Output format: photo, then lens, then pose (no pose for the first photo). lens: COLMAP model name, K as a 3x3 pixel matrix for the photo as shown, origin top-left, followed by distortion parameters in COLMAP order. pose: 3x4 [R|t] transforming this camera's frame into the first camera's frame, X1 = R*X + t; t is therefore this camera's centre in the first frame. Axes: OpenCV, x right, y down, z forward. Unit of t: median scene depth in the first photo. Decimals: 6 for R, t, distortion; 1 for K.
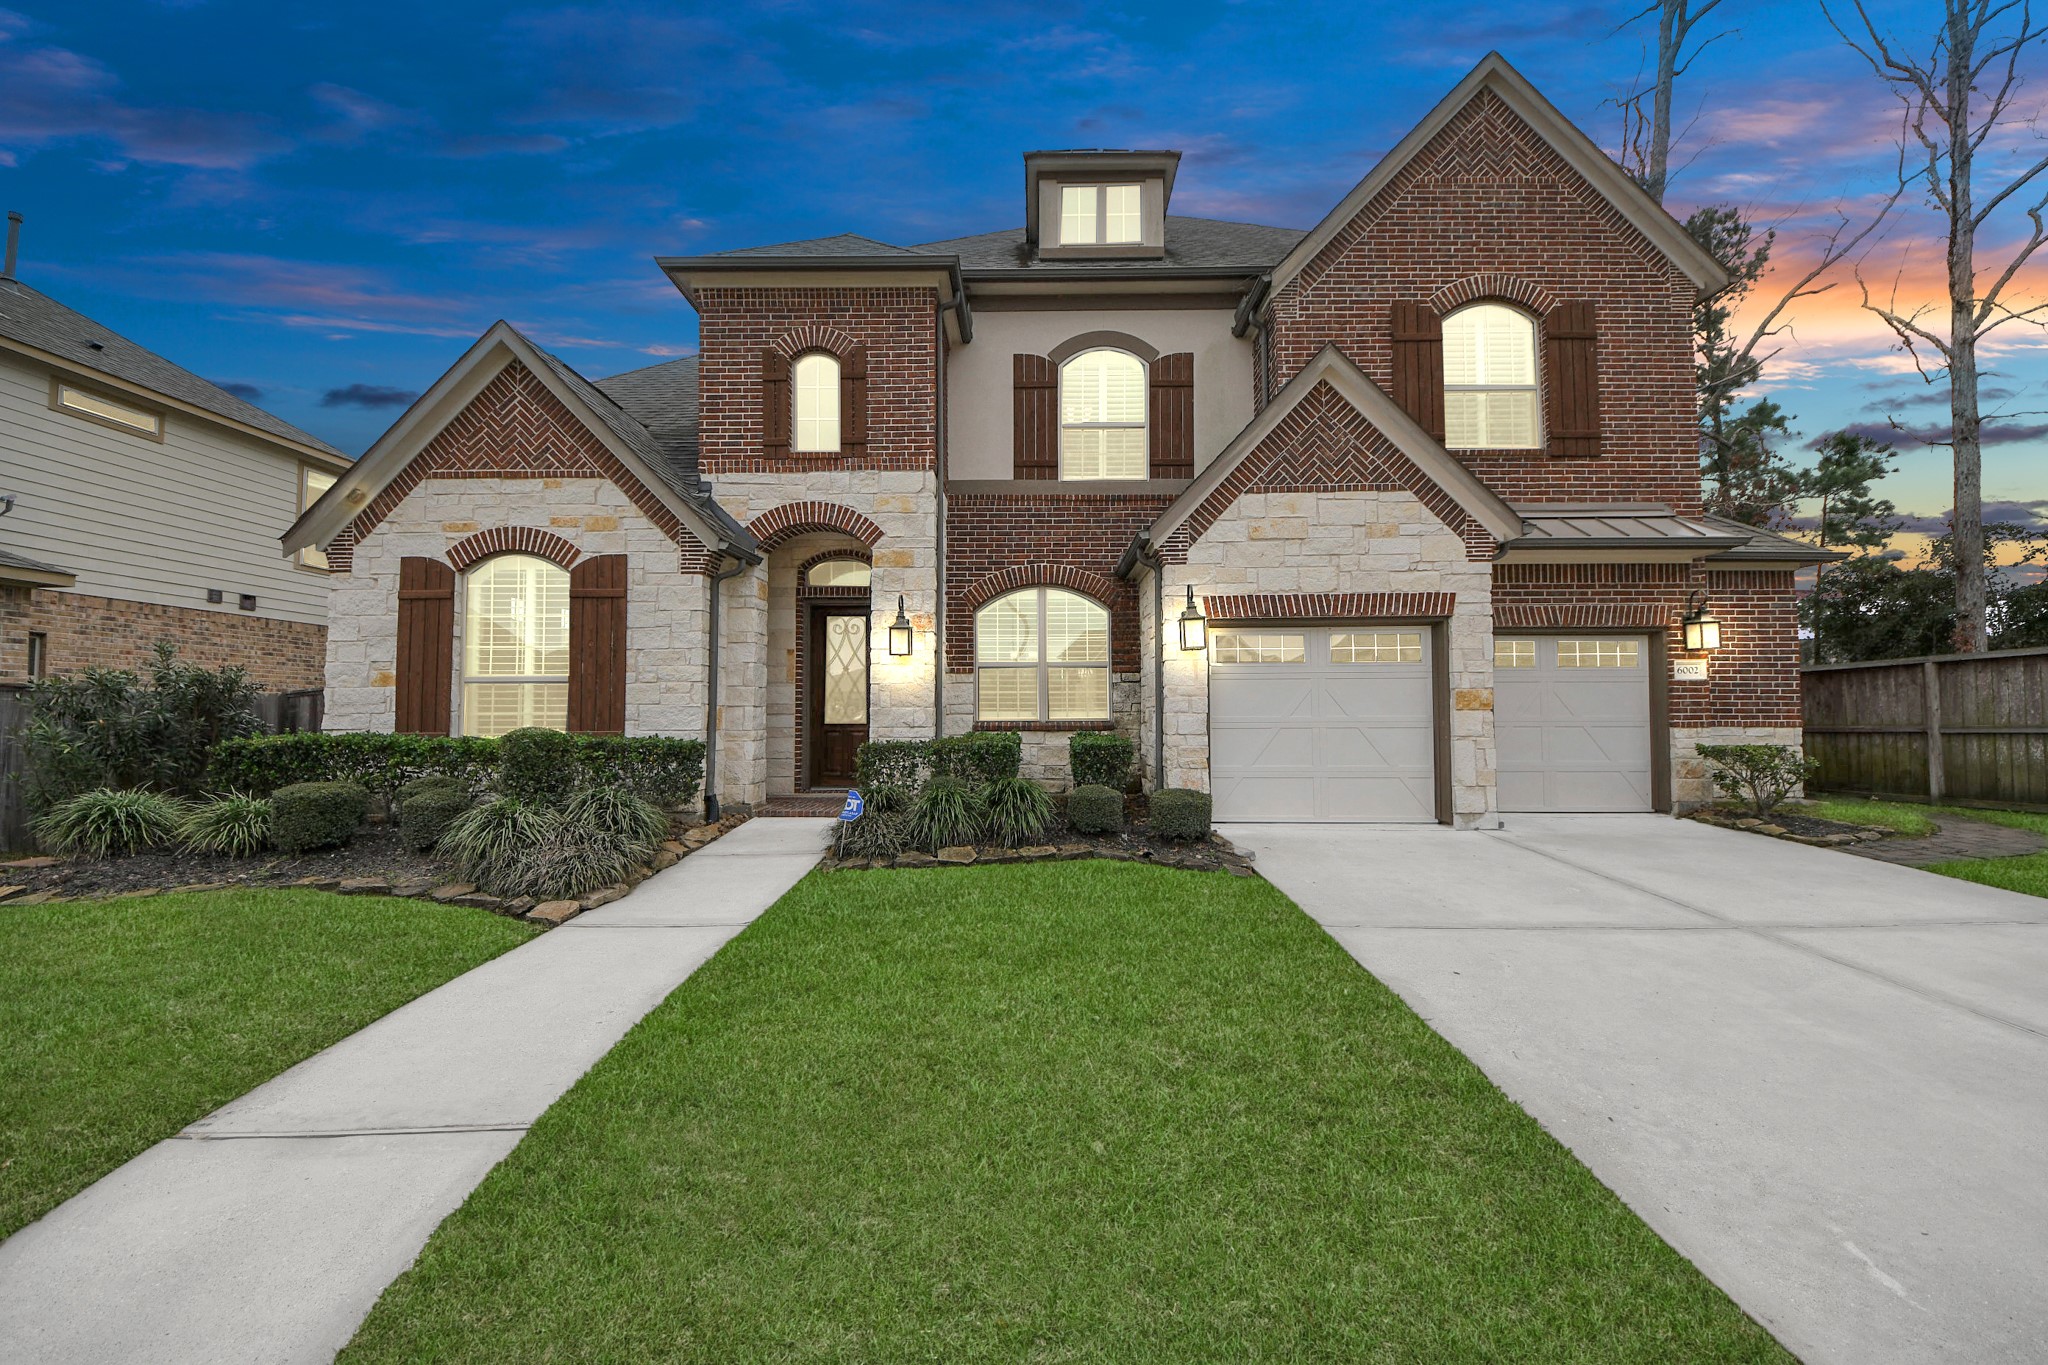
lens RADIAL K [[741.2, 0, 1024.0], [0, 741.2, 682.5], [0, 0, 1]] dist [0.002624, -0.008586]
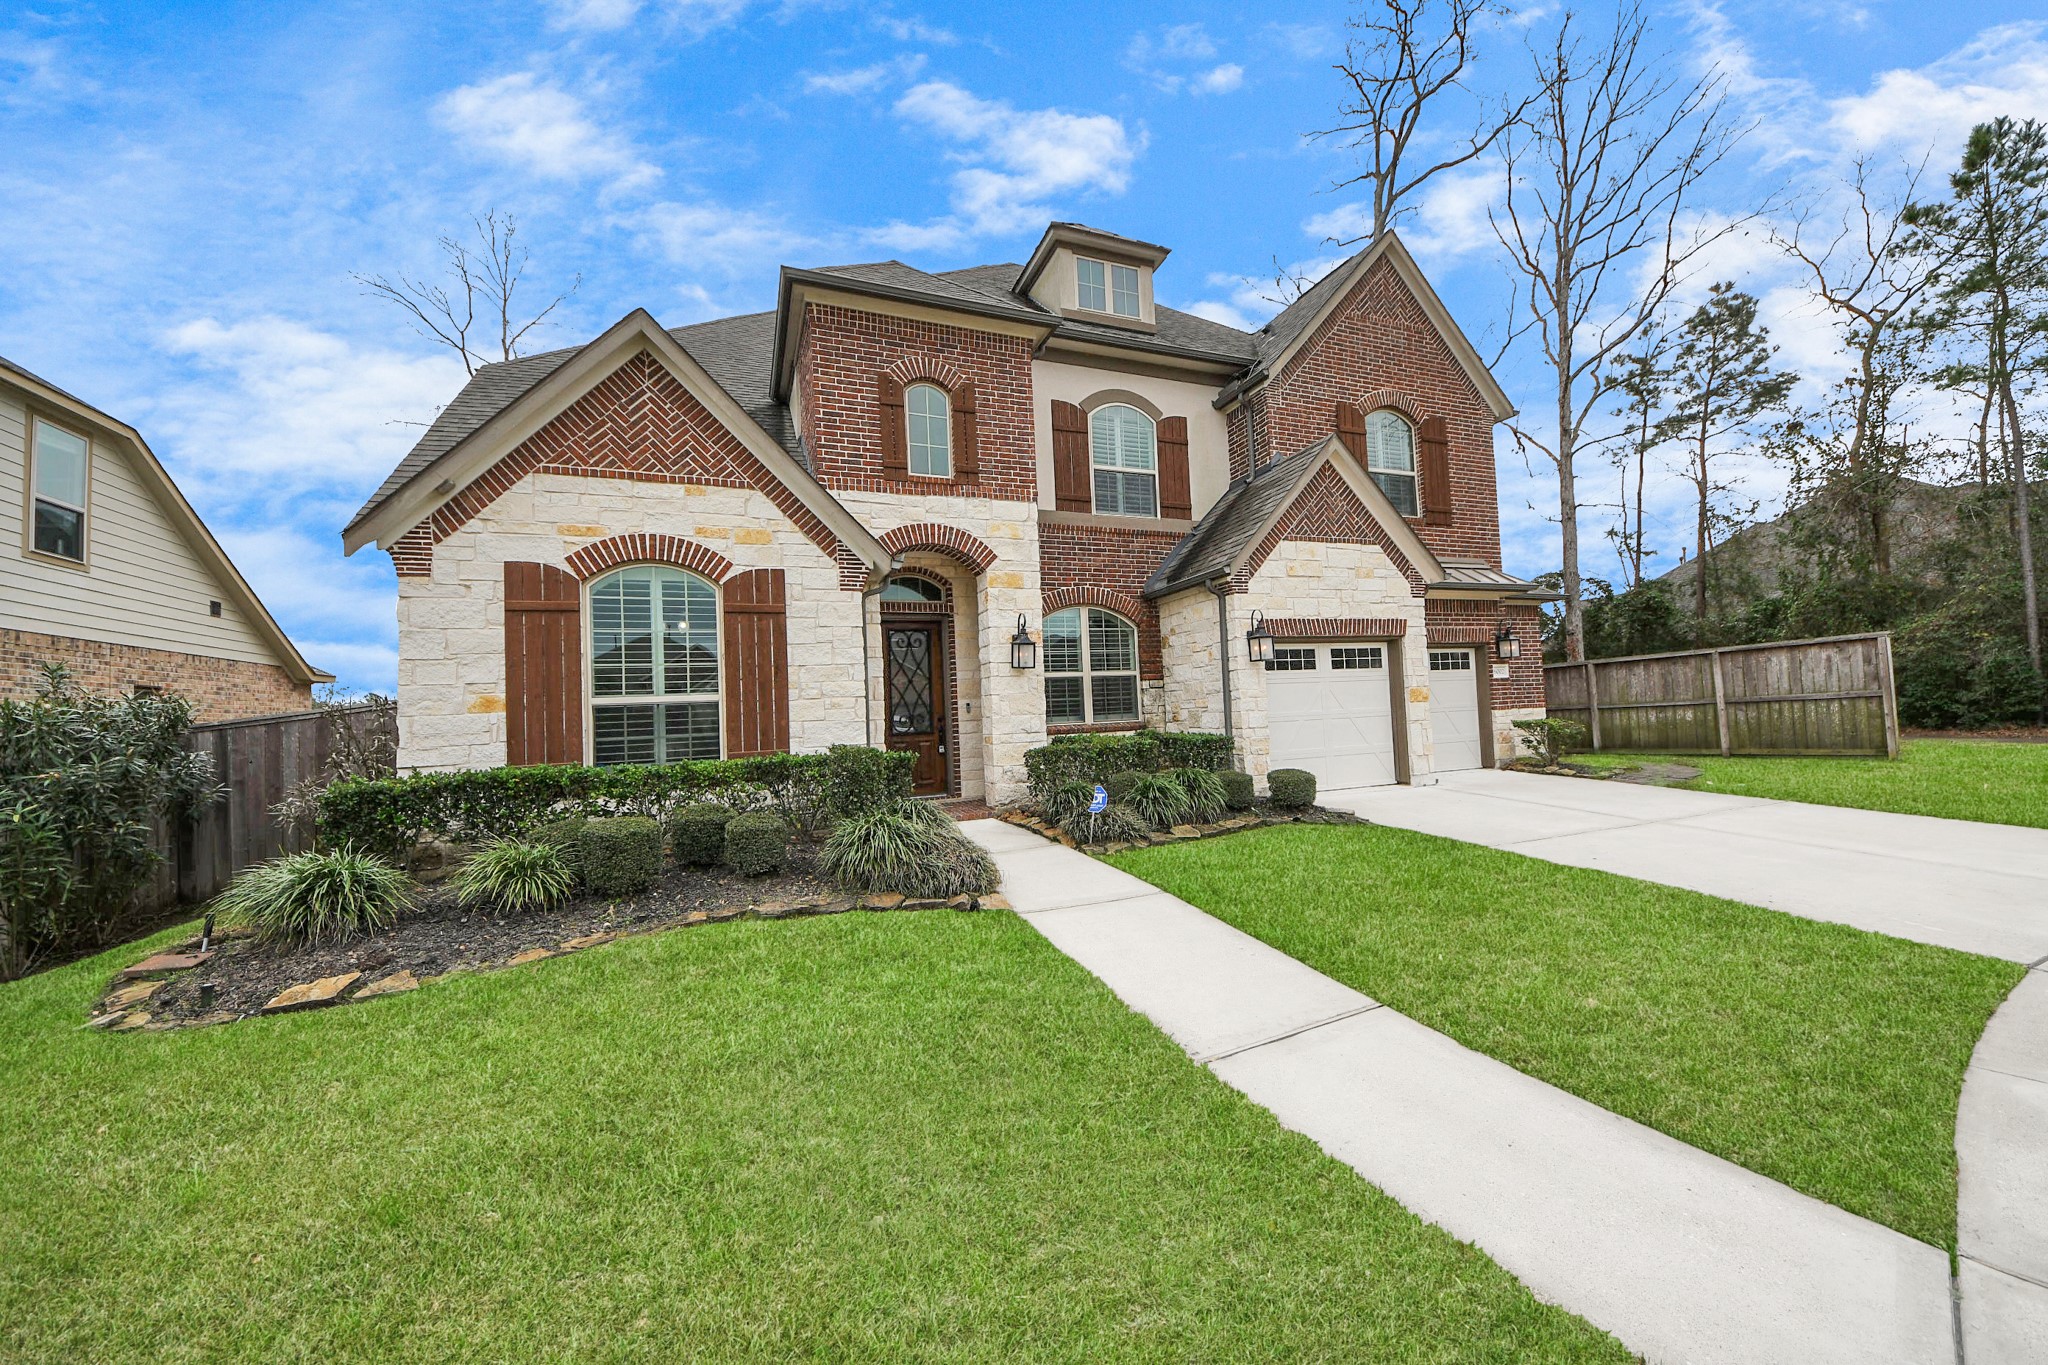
lens RADIAL K [[758.0, 0, 1001.4], [0, 758.0, 681.2], [0, 0, 1]] dist [0.000700, -0.000115]
pose [[0.923176, -0.019422, 0.383886, -0.649091], [0.024217, 0.999677, -0.007661, -0.009878], [-0.383614, 0.016369, 0.923349, -0.033355]]
